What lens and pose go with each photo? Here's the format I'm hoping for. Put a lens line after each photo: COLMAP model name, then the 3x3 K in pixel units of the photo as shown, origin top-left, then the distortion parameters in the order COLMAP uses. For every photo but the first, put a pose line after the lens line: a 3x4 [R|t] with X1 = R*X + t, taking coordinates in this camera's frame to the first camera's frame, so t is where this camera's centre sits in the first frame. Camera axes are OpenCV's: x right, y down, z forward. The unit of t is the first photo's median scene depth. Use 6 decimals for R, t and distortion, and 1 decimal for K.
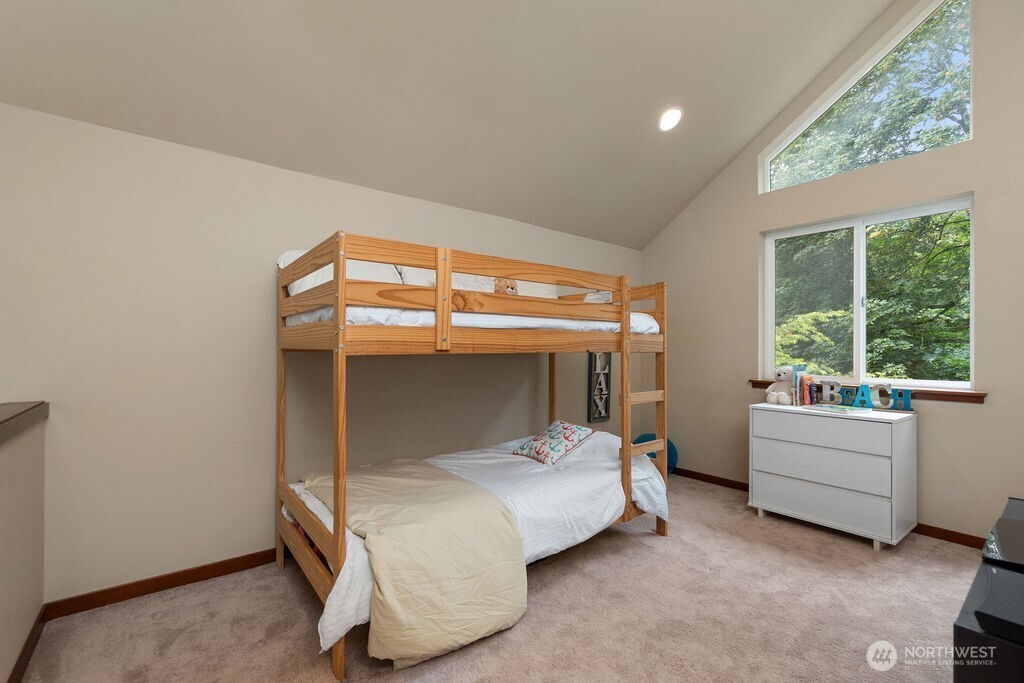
lens RADIAL K [[443.0, 0, 510.7], [0, 443.0, 346.9], [0, 0, 1]] dist [-0.009786, 0.001652]
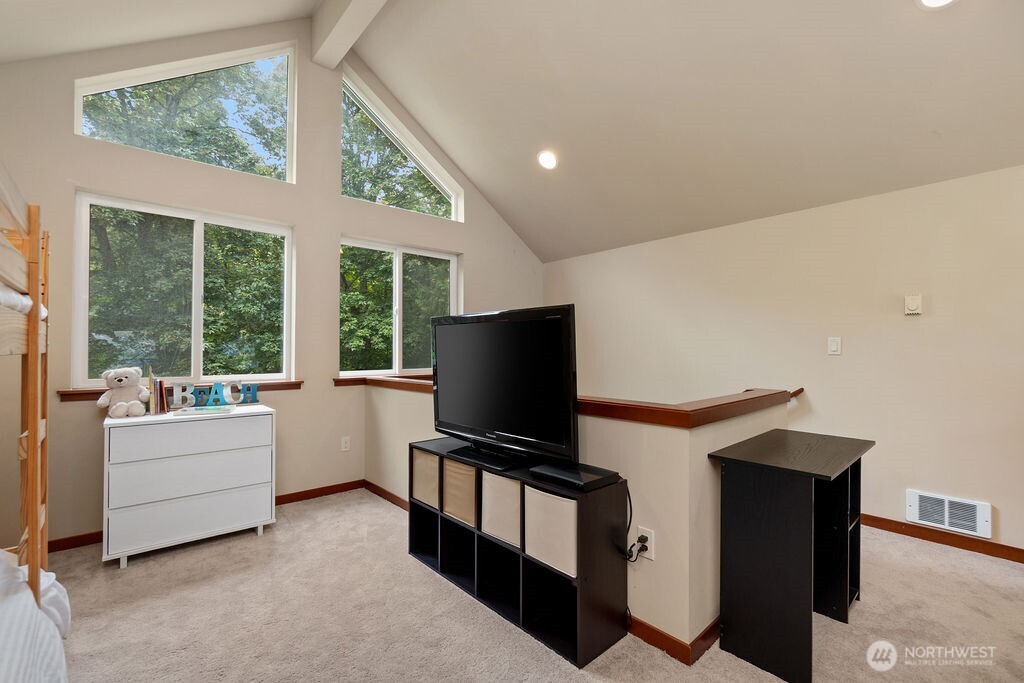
lens RADIAL K [[443.0, 0, 510.9], [0, 443.0, 341.3], [0, 0, 1]] dist [-0.009786, 0.001652]
pose [[-0.069963, 0.010121, 0.997498, -0.253600], [-0.013675, 0.999845, -0.011104, -0.007111], [-0.997456, -0.014418, -0.069813, 0.403230]]
